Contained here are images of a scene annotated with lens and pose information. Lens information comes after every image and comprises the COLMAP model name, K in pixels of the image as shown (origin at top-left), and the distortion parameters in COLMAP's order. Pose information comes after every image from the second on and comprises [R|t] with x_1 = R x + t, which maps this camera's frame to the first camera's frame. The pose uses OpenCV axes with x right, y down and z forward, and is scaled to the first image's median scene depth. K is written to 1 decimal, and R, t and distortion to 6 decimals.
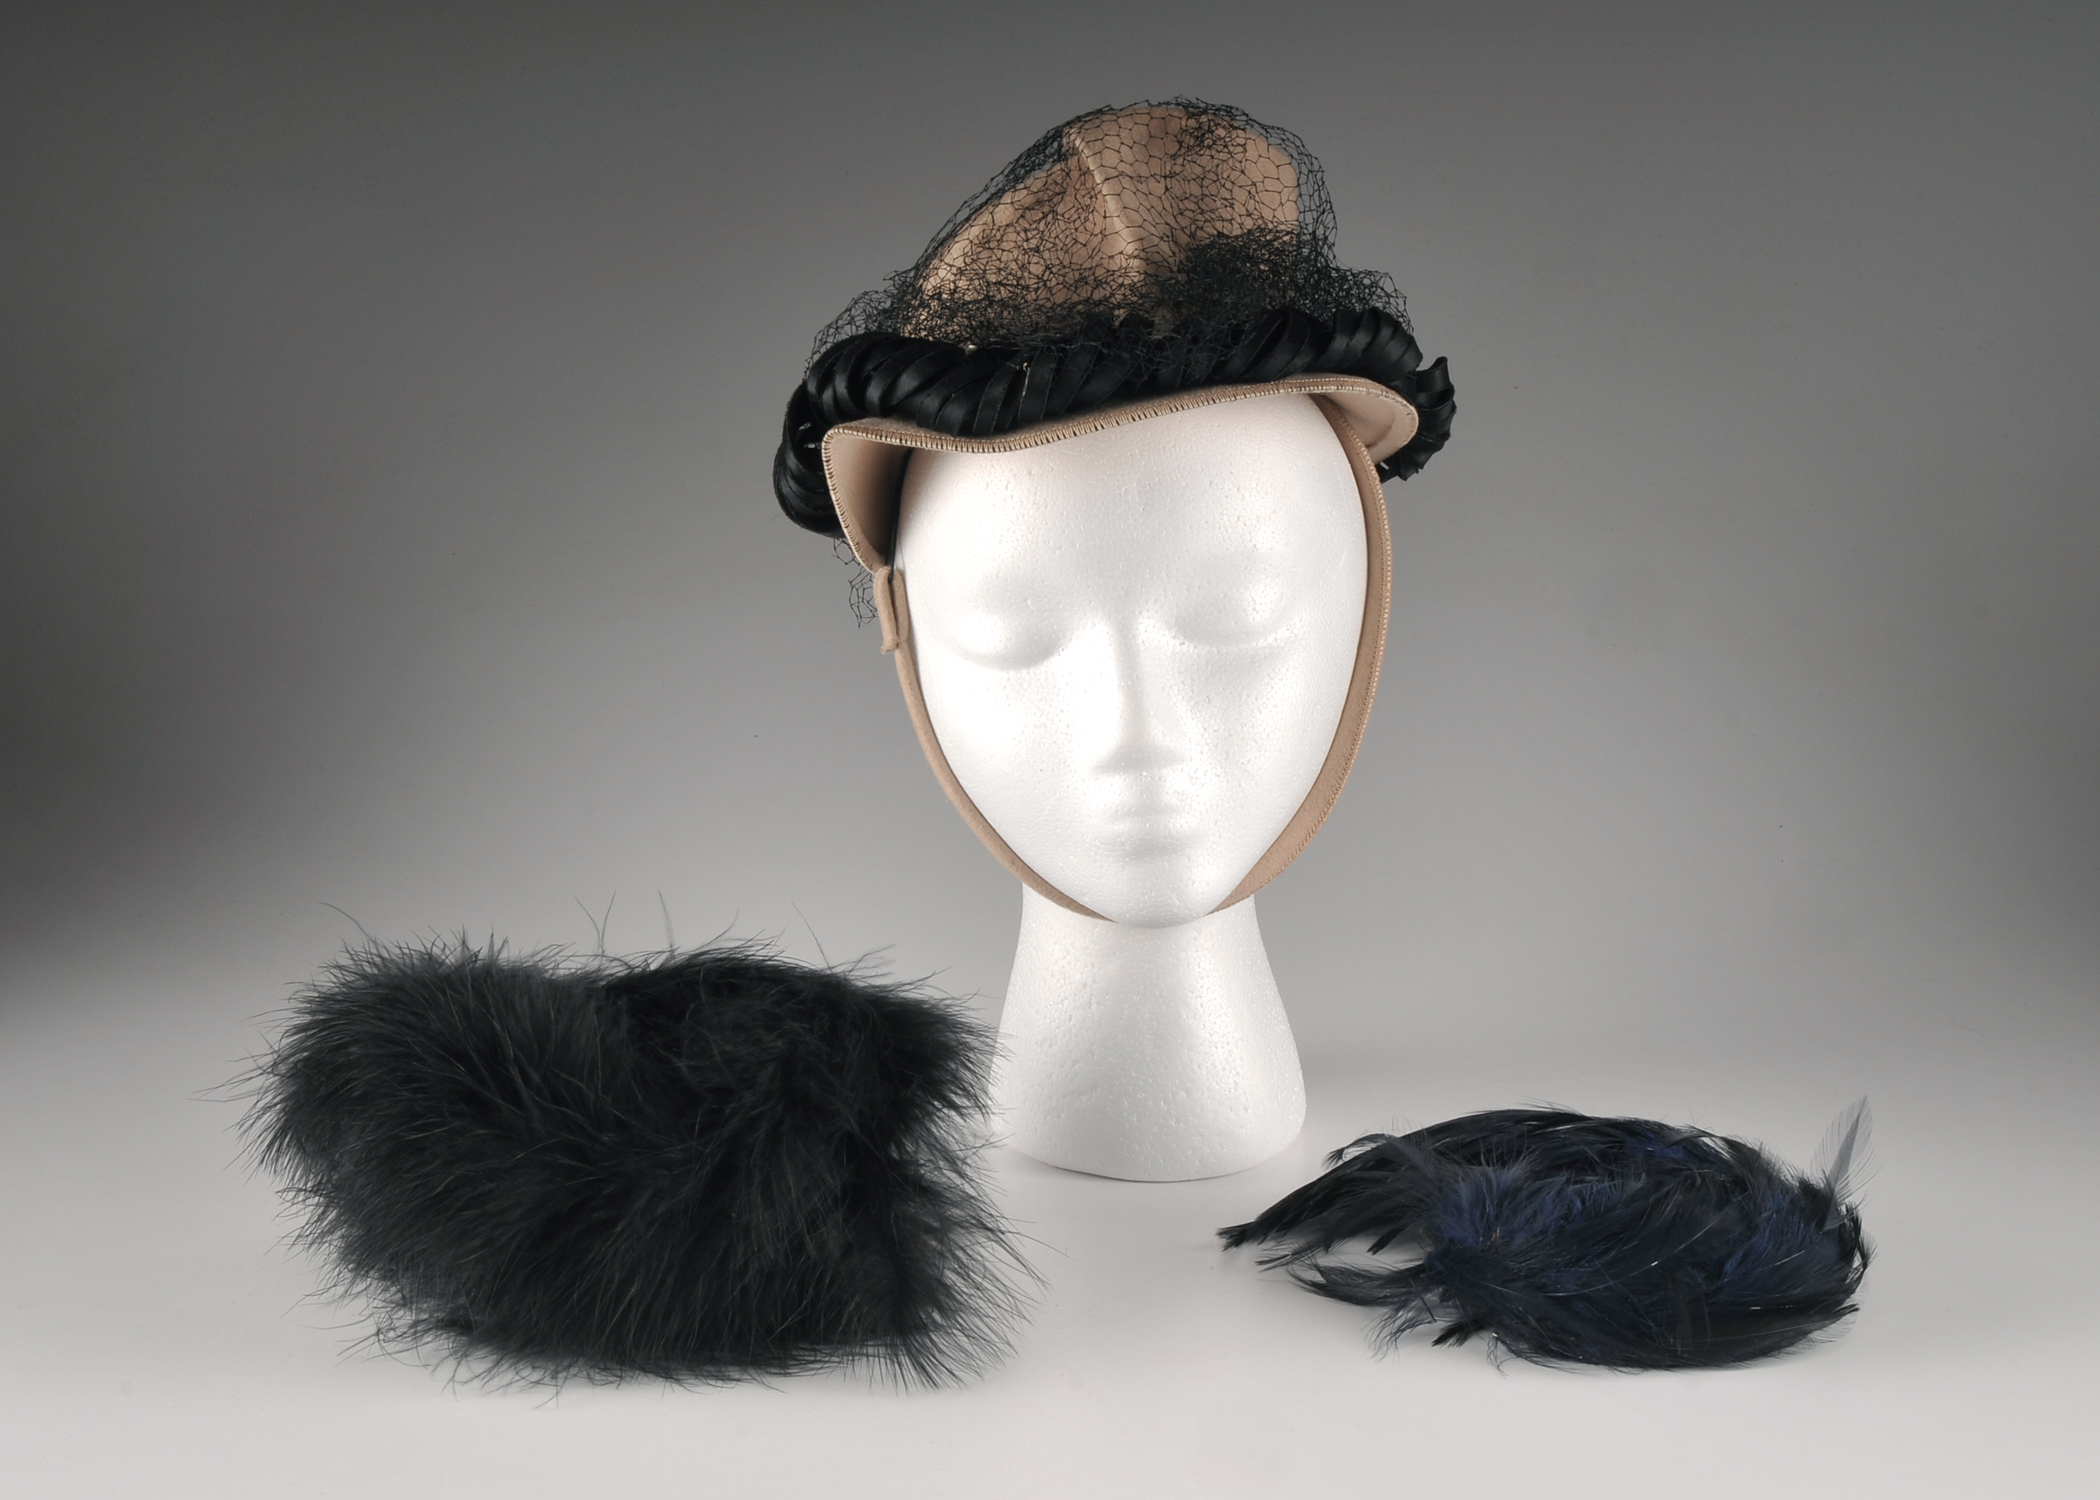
lens RADIAL K [[3221.9, 0, 1051.1], [0, 3221.9, 749.5], [0, 0, 1]] dist [-0.004465, 0.000000]
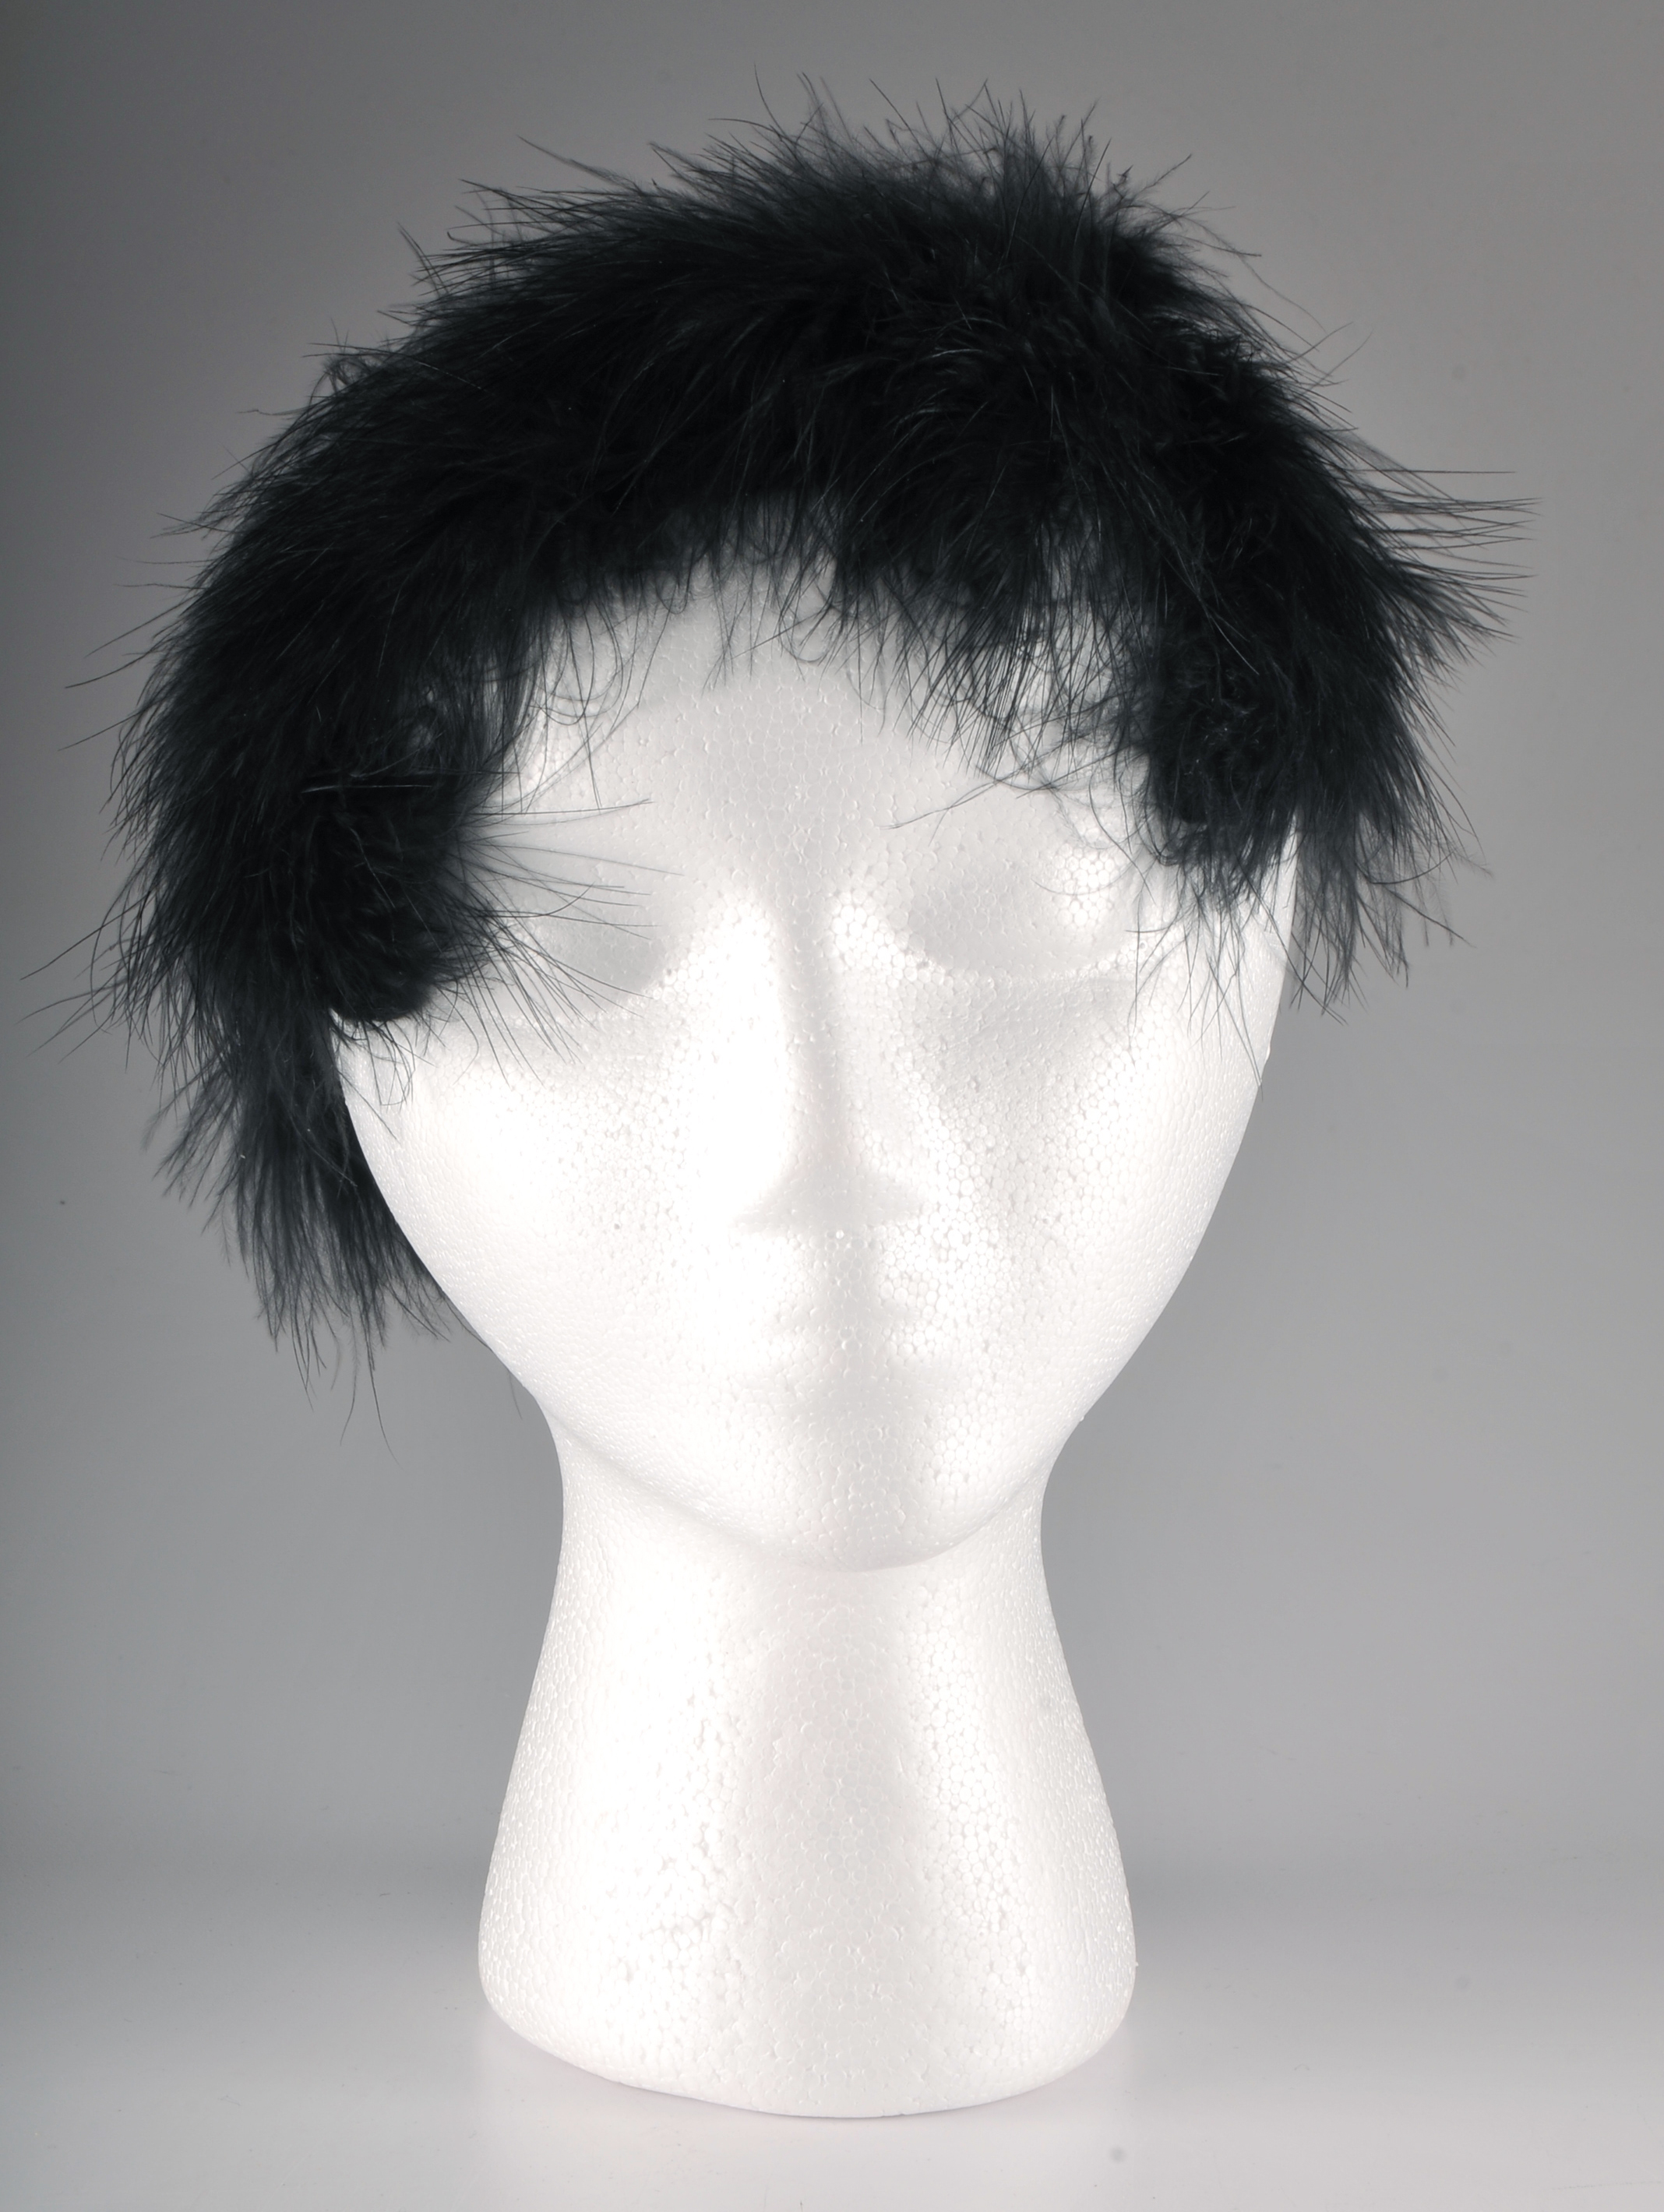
lens RADIAL K [[4869.5, 0, 831.2], [0, 4869.5, 1107.1], [0, 0, 1]] dist [-0.073742, 0.000000]
pose [[0.997612, 0.021402, 0.065664, -0.019019], [-0.016293, 0.996869, -0.077377, 0.043343], [-0.067114, 0.076123, 0.994837, 0.292591]]
